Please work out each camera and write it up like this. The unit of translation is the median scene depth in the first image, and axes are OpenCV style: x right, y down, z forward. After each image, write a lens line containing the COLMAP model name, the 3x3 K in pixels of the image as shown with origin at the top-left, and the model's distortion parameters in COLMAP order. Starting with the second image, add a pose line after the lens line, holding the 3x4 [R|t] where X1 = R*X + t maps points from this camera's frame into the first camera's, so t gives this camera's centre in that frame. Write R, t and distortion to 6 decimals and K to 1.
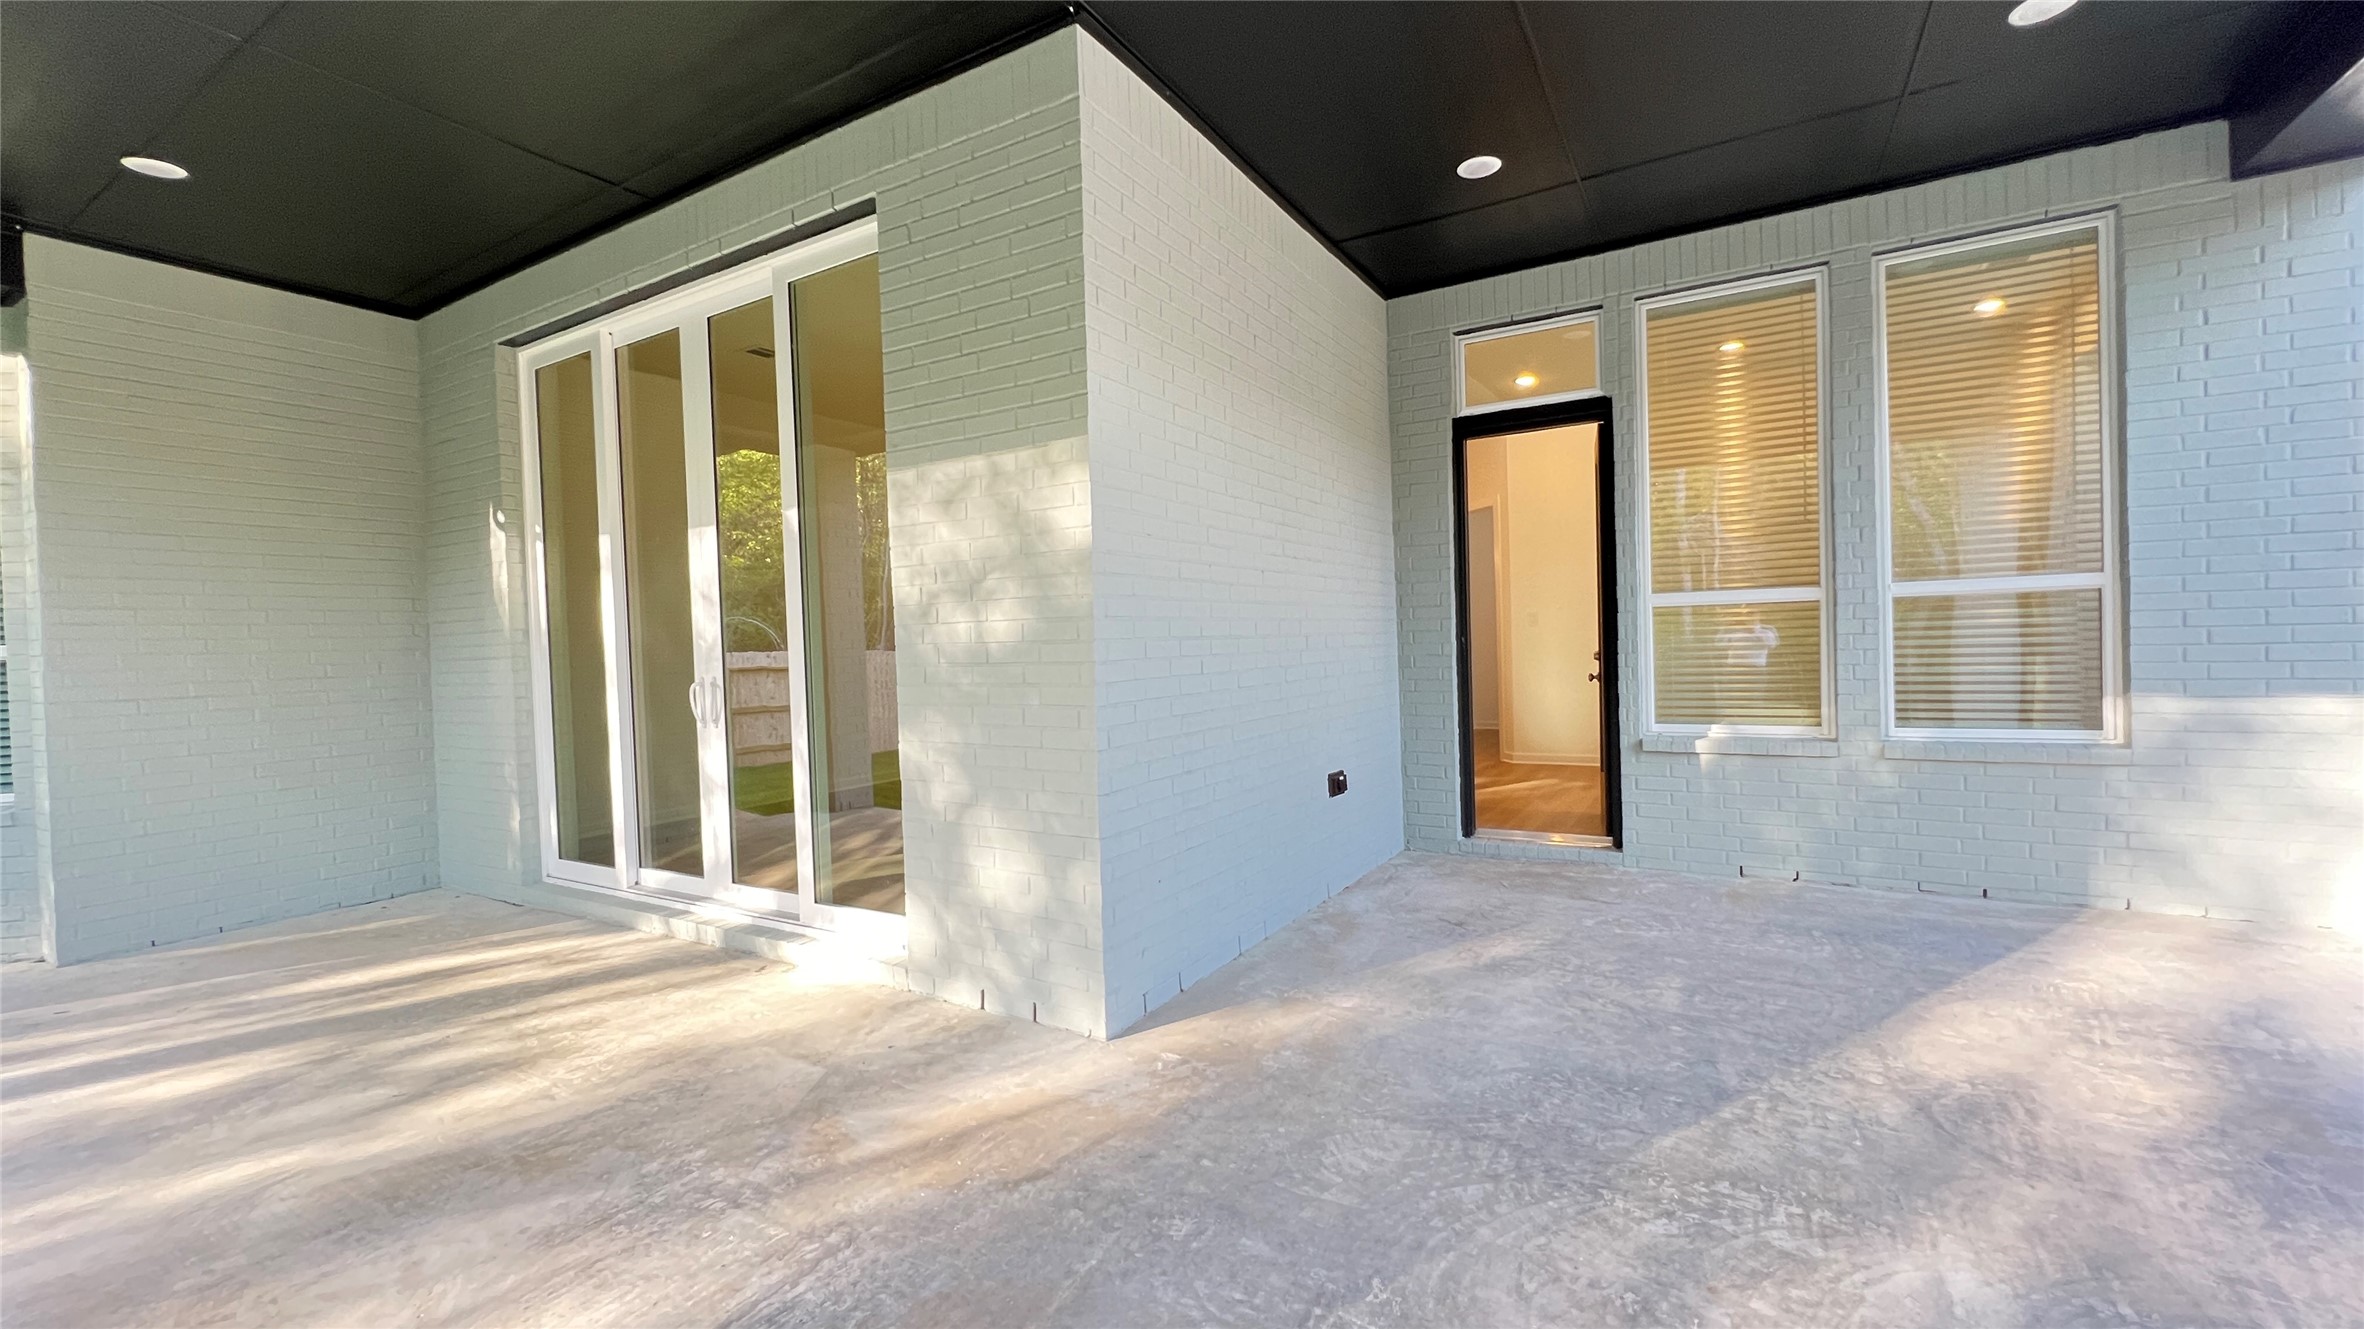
lens RADIAL K [[960.8, 0, 1185.8], [0, 960.8, 653.9], [0, 0, 1]] dist [0.003289, 0.000138]
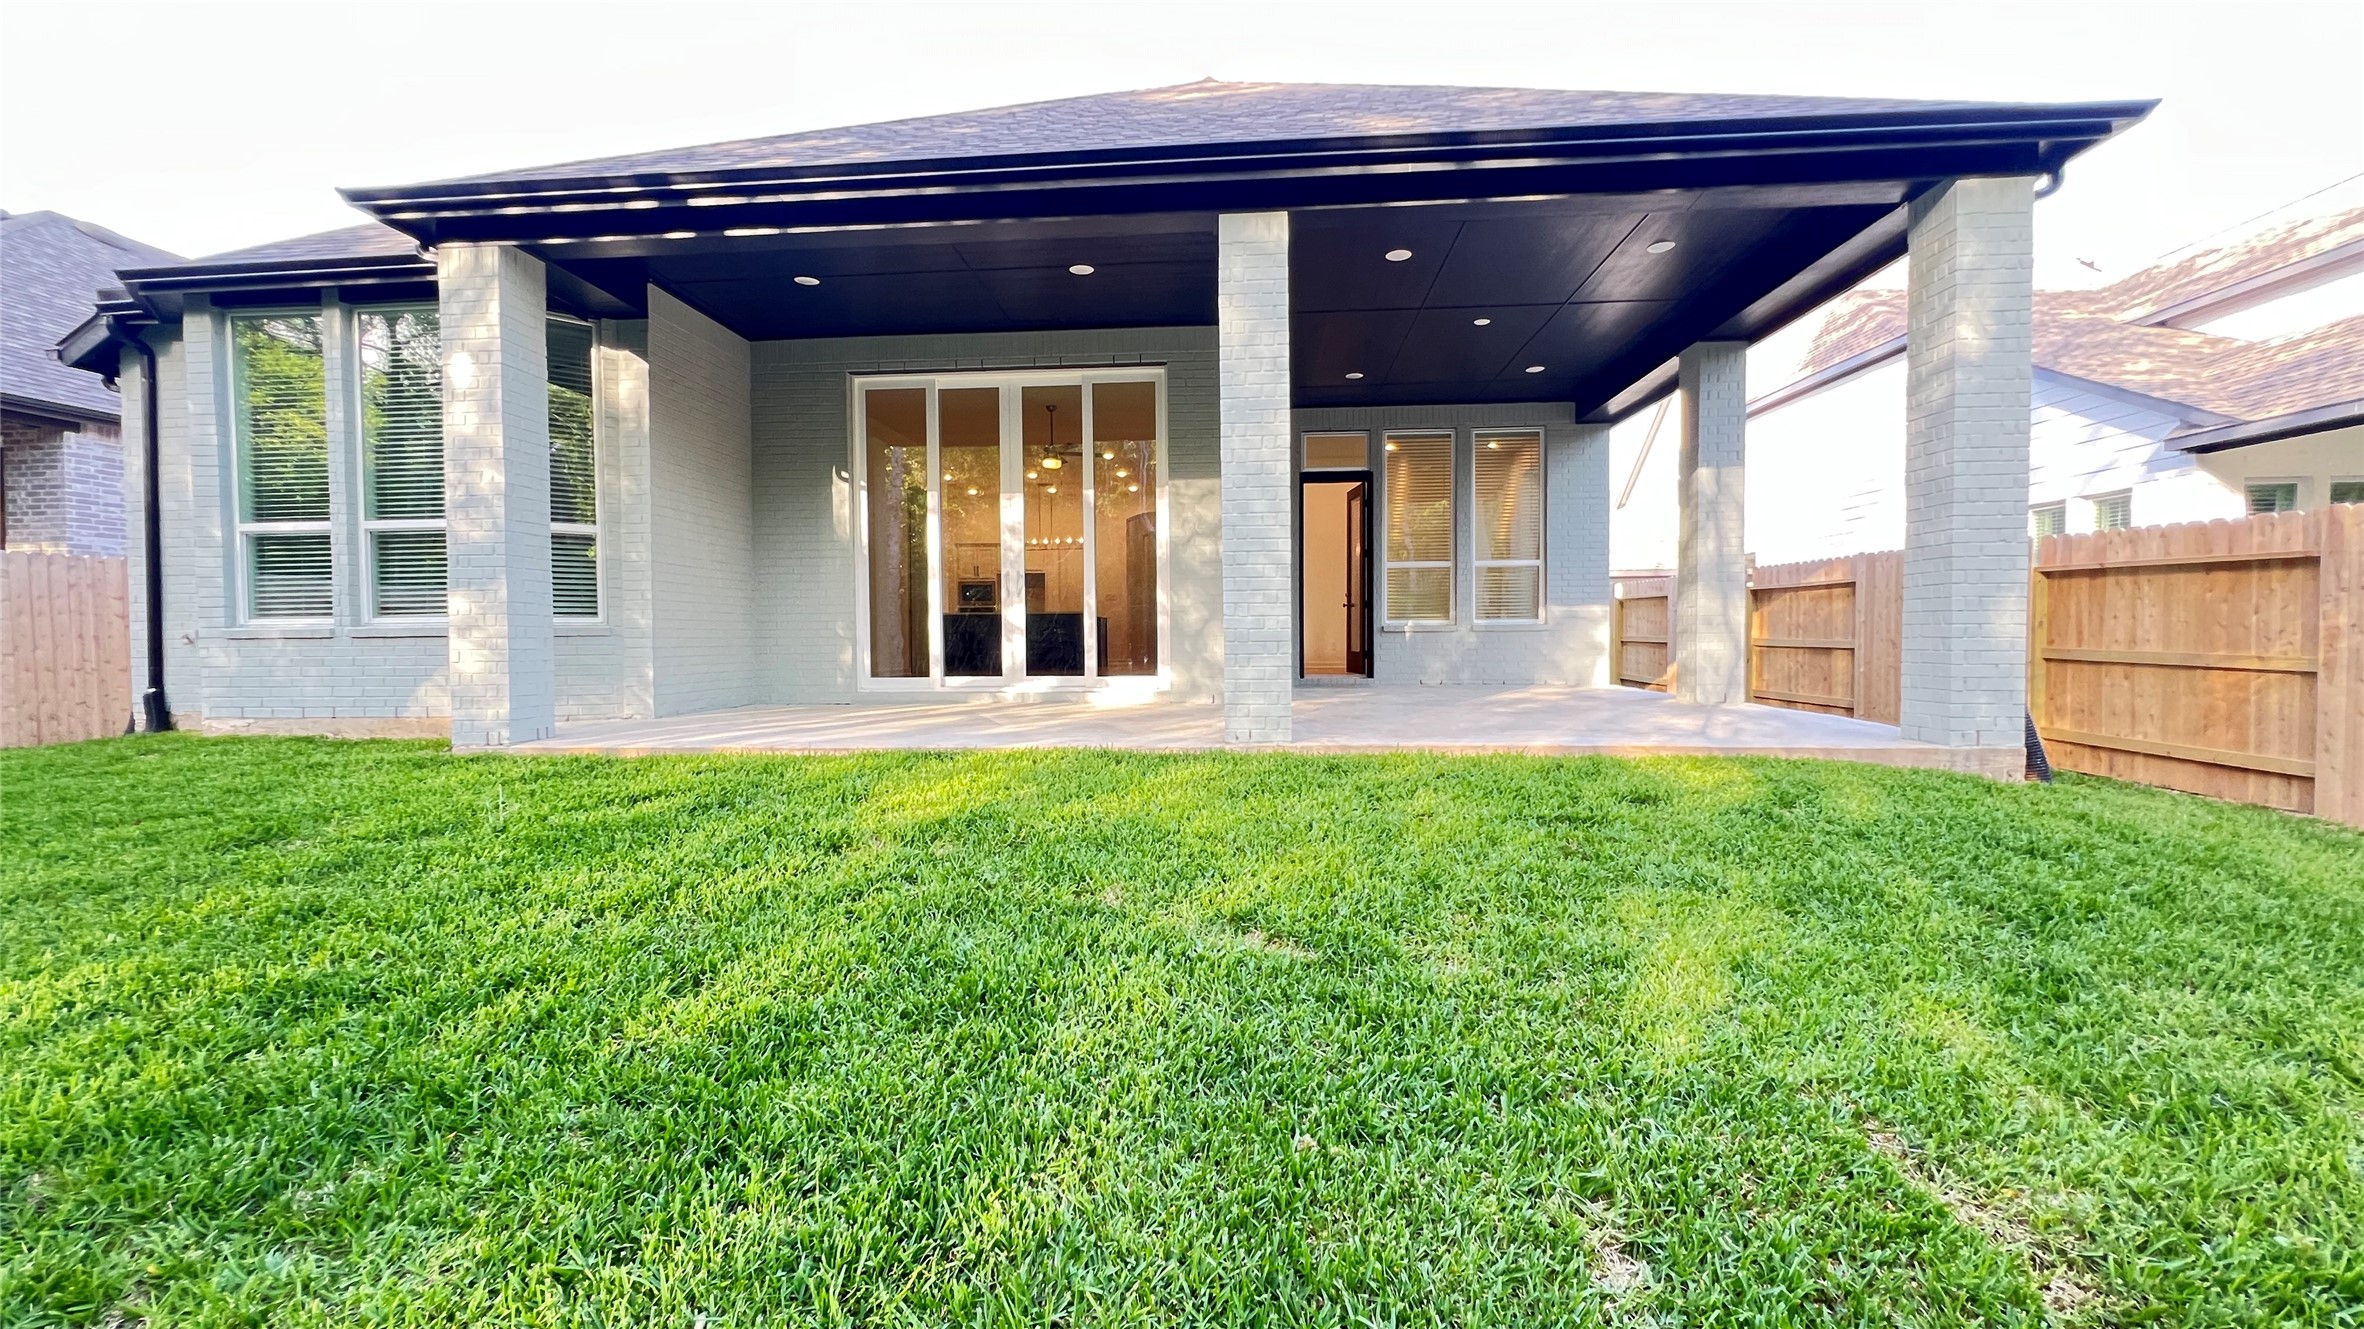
lens RADIAL K [[960.8, 0, 1171.2], [0, 960.8, 663.9], [0, 0, 1]] dist [0.003289, 0.000138]
pose [[0.894341, 0.015596, 0.447115, -1.090811], [-0.017542, 0.999846, 0.000211, 0.207541], [-0.447042, -0.008032, 0.894477, -0.884069]]
